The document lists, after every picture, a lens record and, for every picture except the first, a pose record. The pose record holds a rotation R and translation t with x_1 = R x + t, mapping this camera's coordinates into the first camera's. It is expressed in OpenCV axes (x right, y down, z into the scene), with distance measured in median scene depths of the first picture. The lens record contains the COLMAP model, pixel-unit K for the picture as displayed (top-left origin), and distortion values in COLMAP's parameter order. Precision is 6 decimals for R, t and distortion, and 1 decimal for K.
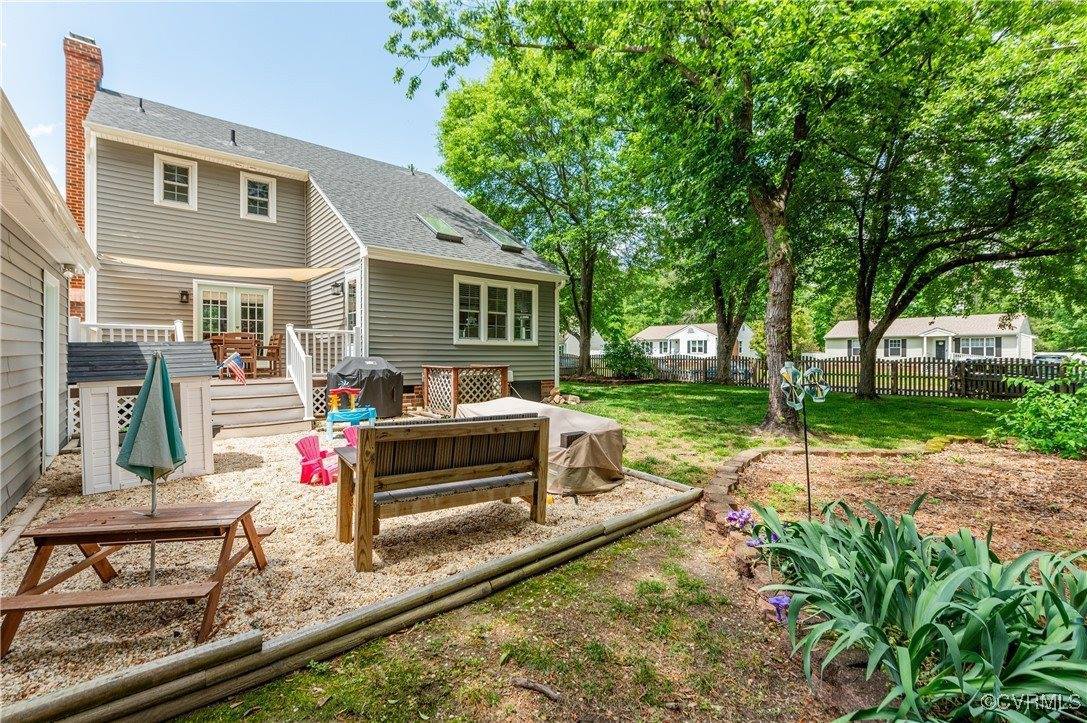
lens RADIAL K [[482.9, 0, 545.5], [0, 482.9, 354.8], [0, 0, 1]] dist [-0.002134, -0.001375]
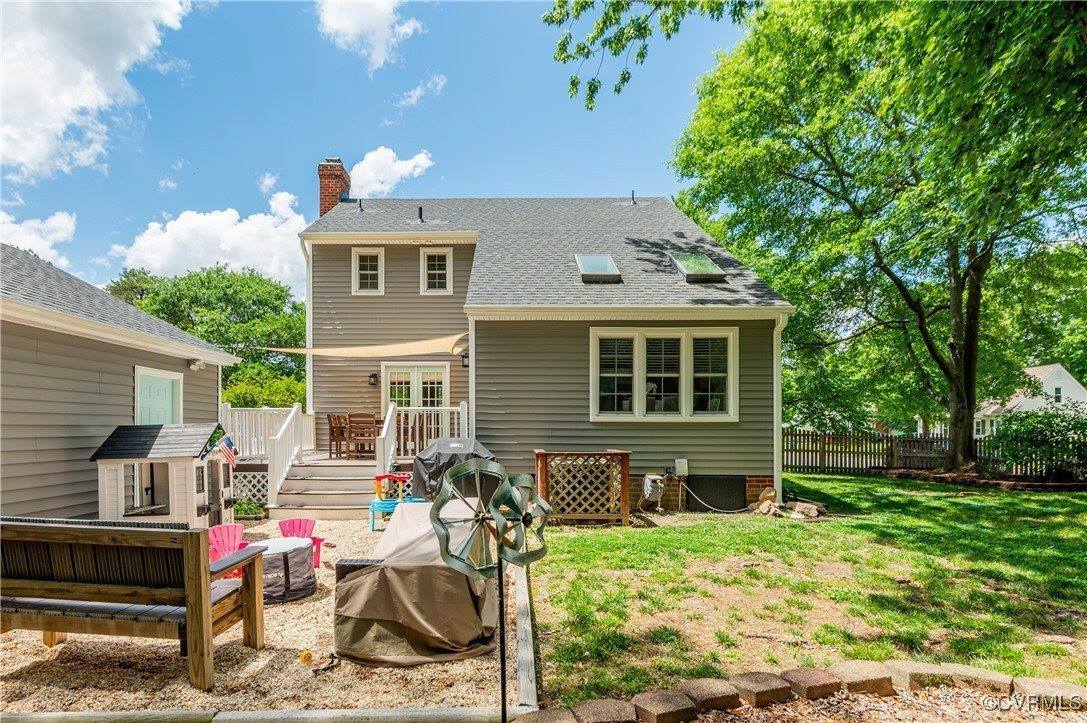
lens RADIAL K [[585.4, 0, 496.7], [0, 585.4, 436.8], [0, 0, 1]] dist [-0.001032, -0.000576]
pose [[0.752691, 0.003732, -0.658364, 0.282649], [-0.001287, 0.999990, 0.004197, -0.001878], [0.658373, -0.002312, 0.752688, 0.218732]]
